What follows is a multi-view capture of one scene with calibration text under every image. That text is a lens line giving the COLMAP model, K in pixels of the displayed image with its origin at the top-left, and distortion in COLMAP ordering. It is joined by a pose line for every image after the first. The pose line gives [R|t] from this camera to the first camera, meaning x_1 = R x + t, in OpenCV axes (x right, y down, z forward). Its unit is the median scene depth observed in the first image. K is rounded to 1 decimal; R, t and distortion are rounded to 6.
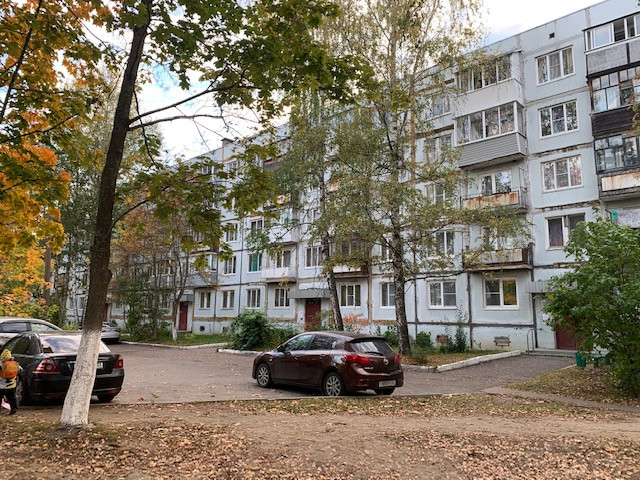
lens RADIAL K [[492.5, 0, 318.7], [0, 492.5, 237.3], [0, 0, 1]] dist [0.021351, -0.017594]
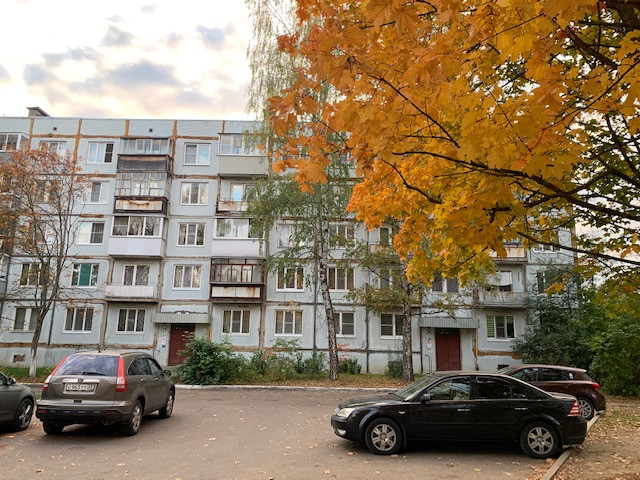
lens RADIAL K [[492.5, 0, 319.4], [0, 492.5, 241.4], [0, 0, 1]] dist [0.021351, -0.017594]
pose [[0.742484, 0.136051, 0.655902, -0.511893], [-0.114448, 0.990525, -0.075905, 0.019894], [-0.660014, -0.018708, 0.751020, 0.189578]]
